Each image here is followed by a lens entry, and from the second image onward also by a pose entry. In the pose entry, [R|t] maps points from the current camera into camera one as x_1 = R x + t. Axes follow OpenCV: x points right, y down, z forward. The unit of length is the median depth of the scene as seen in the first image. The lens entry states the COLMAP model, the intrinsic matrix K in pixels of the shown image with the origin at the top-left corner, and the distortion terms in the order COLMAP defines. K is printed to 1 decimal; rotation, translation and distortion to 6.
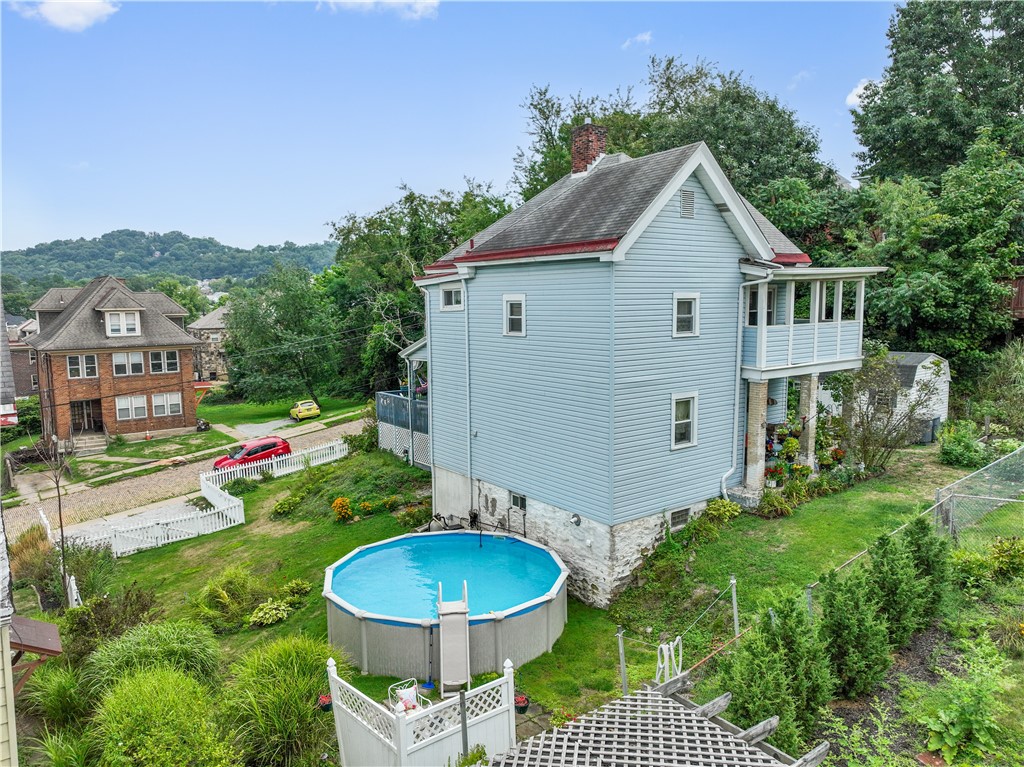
lens RADIAL K [[705.8, 0, 486.7], [0, 705.8, 399.9], [0, 0, 1]] dist [0.004952, 0.001421]
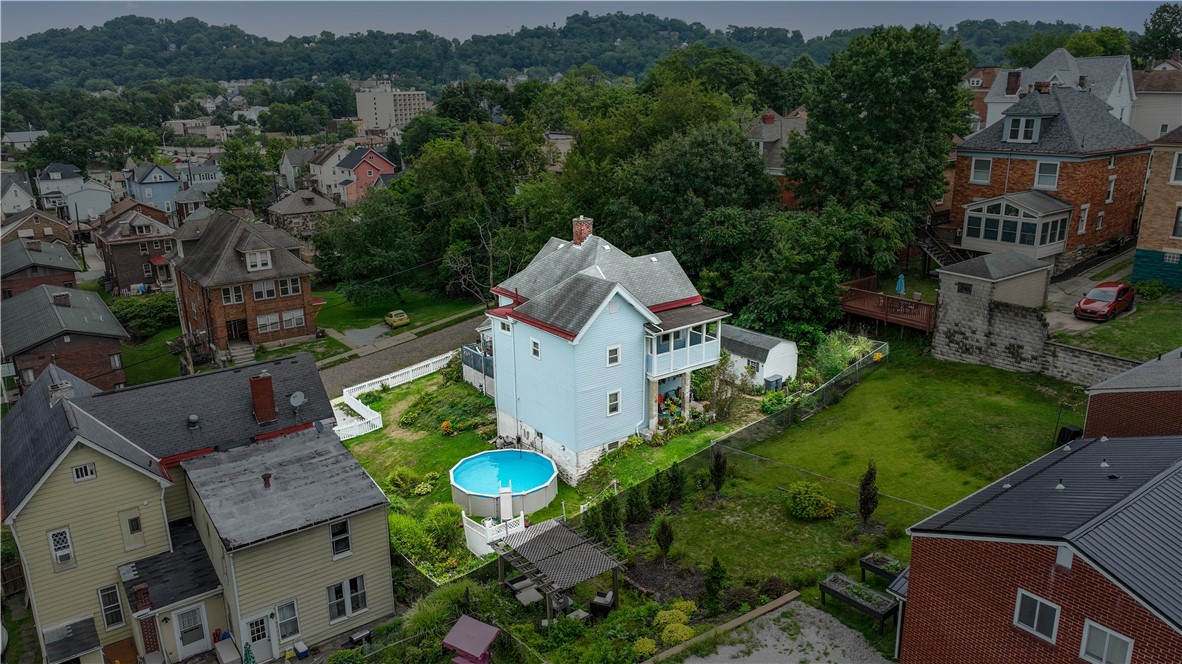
lens RADIAL K [[851.1, 0, 553.8], [0, 851.1, 372.1], [0, 0, 1]] dist [-0.012733, 0.038723]
pose [[0.999865, -0.004425, -0.015851, 0.113344], [0.007566, 0.978957, 0.203926, -0.476964], [0.014615, -0.204018, 0.978858, -1.217221]]
